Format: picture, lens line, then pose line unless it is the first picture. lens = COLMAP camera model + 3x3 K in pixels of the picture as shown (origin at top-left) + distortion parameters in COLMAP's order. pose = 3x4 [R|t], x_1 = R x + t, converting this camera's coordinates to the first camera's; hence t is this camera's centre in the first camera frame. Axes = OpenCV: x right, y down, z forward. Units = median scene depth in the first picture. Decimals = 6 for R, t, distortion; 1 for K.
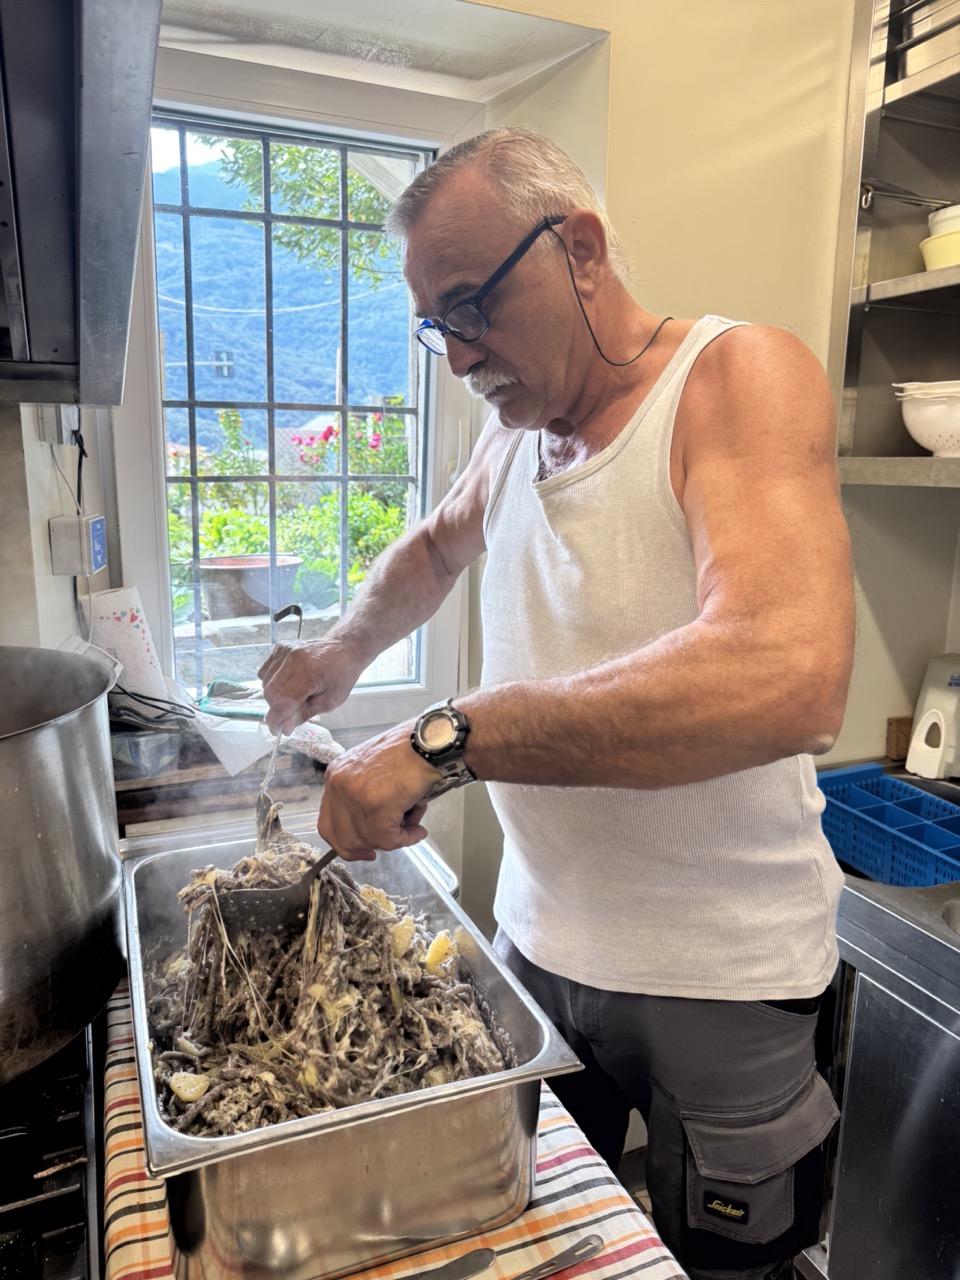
lens RADIAL K [[916.8, 0, 480.0], [0, 916.8, 640.0], [0, 0, 1]] dist [0.006055, -0.007944]
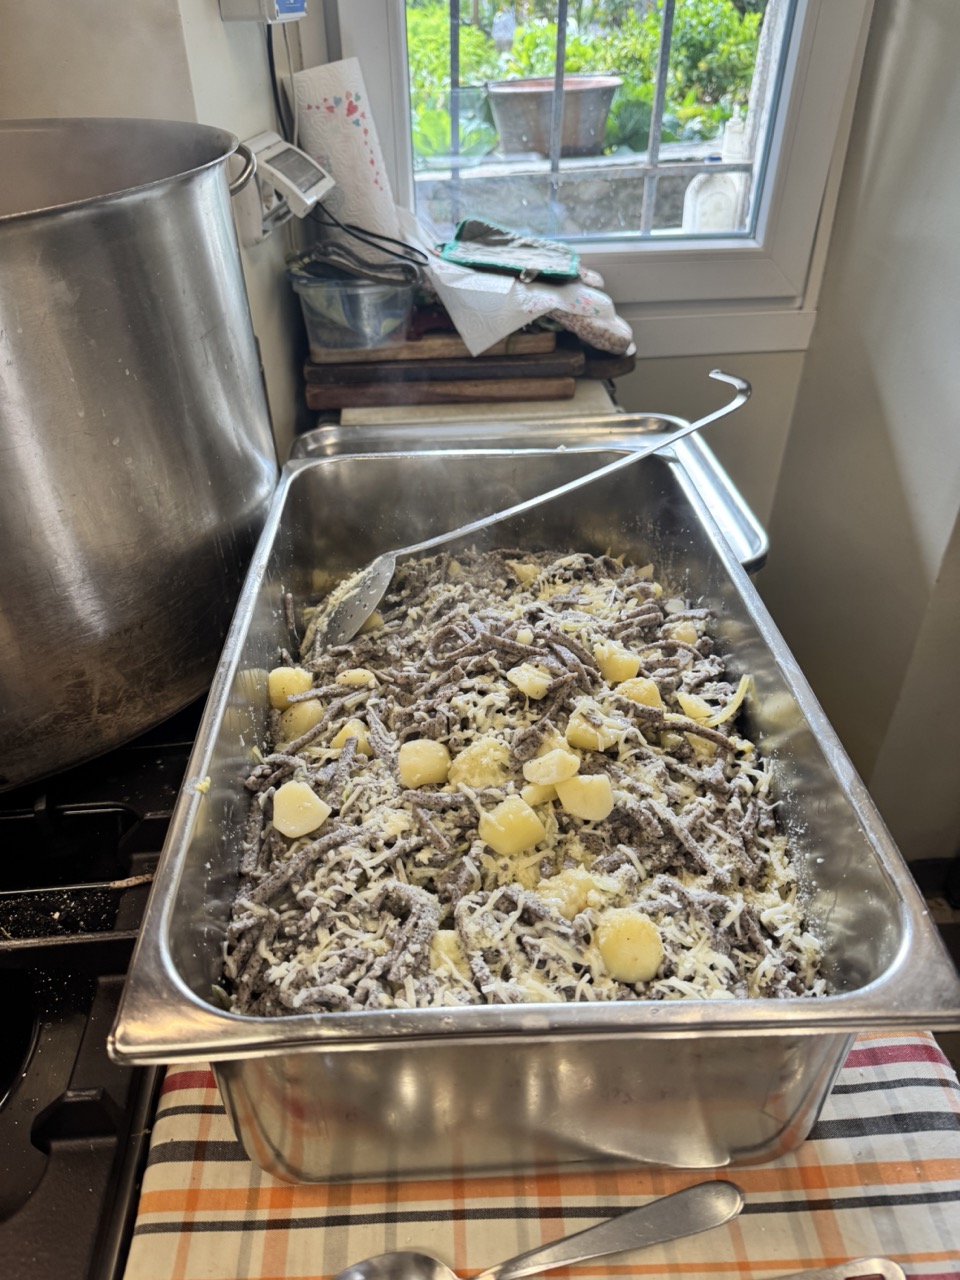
lens RADIAL K [[916.8, 0, 480.0], [0, 916.8, 640.0], [0, 0, 1]] dist [0.006055, -0.007944]
pose [[0.943948, 0.174000, -0.280510, -0.018164], [-0.041628, 0.905754, 0.421754, 0.043380], [0.327458, -0.386436, 0.862228, 0.269723]]
